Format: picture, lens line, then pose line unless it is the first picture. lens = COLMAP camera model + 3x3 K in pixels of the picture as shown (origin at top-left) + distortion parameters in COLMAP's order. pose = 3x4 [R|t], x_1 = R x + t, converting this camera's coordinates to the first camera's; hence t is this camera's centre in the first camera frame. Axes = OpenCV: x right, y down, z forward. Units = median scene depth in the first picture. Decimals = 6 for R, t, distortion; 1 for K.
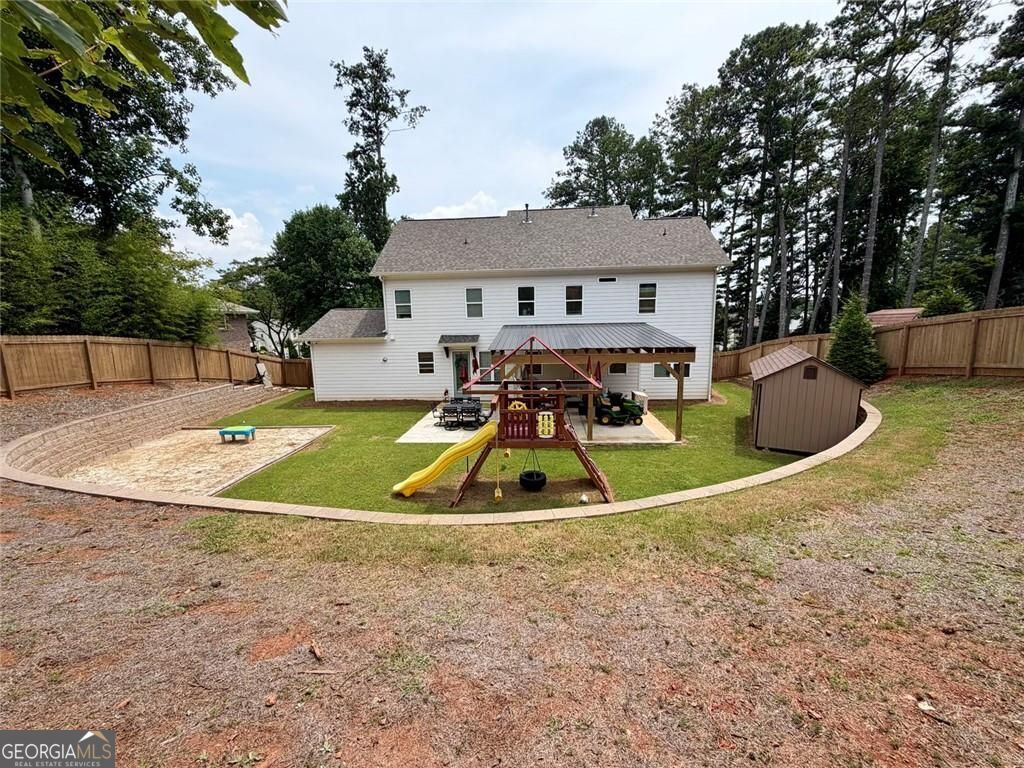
lens RADIAL K [[407.0, 0, 510.6], [0, 407.0, 385.2], [0, 0, 1]] dist [-0.000869, 0.000220]
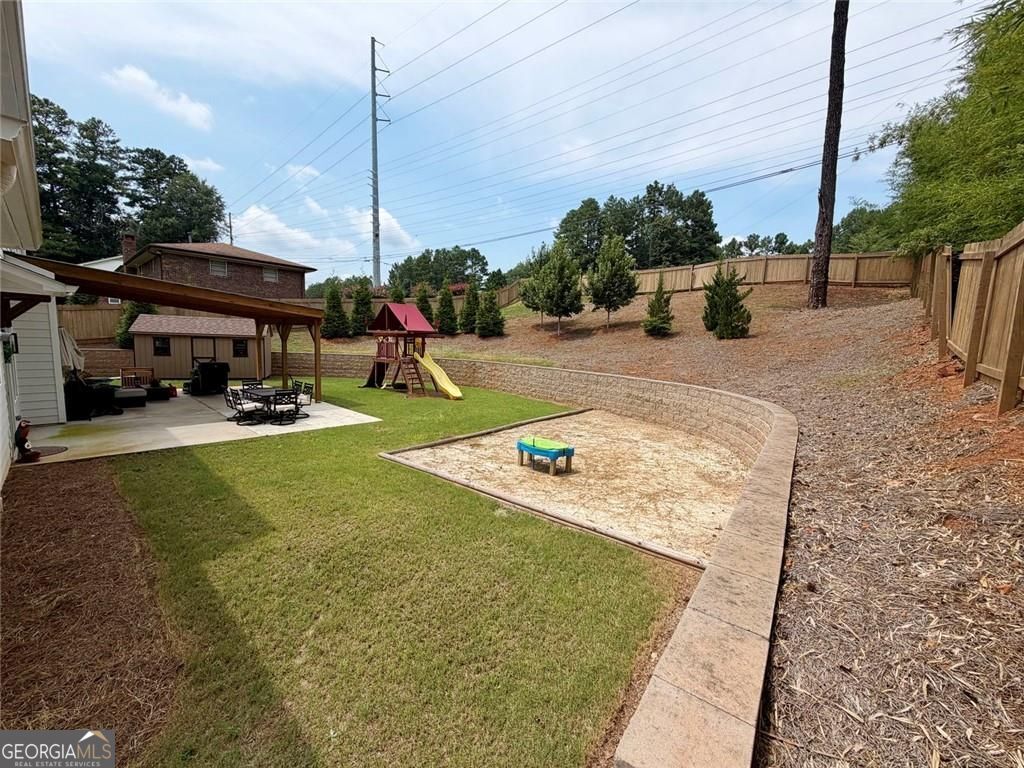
lens RADIAL K [[407.0, 0, 509.0], [0, 407.0, 383.0], [0, 0, 1]] dist [-0.000869, 0.000220]
pose [[-0.790377, -0.075478, 0.607954, -0.692977], [0.077183, 0.972205, 0.221043, -0.066636], [-0.607740, 0.221631, -0.762583, 1.031613]]
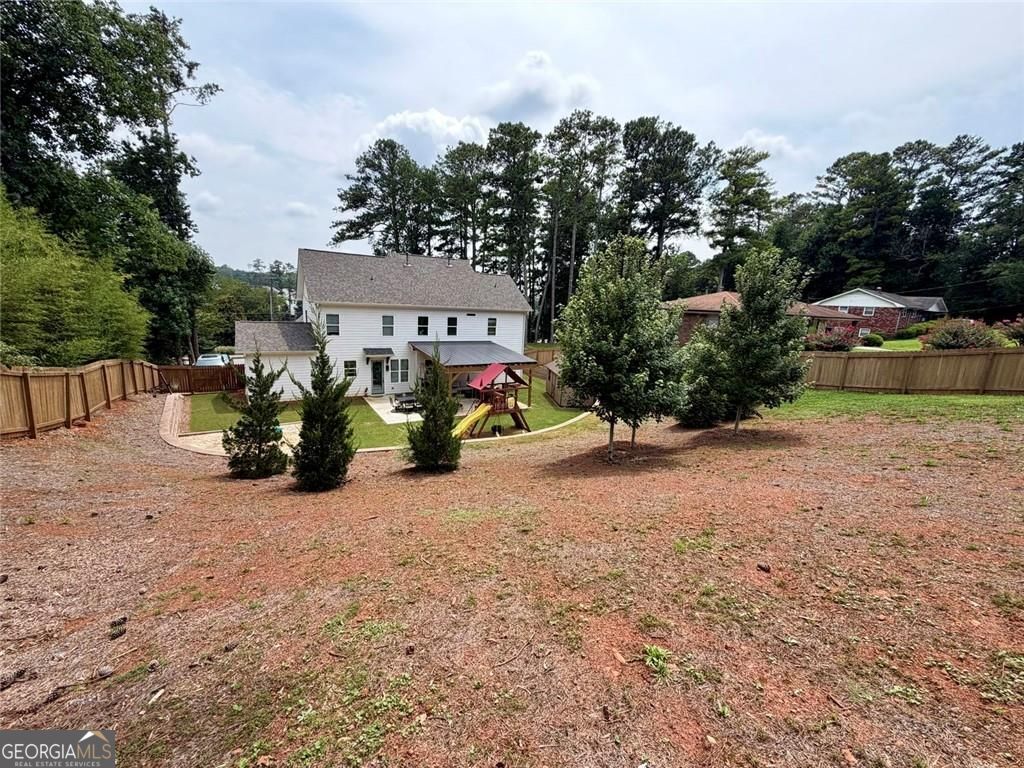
lens RADIAL K [[407.0, 0, 509.7], [0, 407.0, 382.3], [0, 0, 1]] dist [-0.000869, 0.000220]
pose [[0.812043, -0.053857, 0.581107, -0.578704], [0.029985, 0.998268, 0.050618, -0.063933], [-0.582827, -0.023680, 0.812251, -0.407394]]
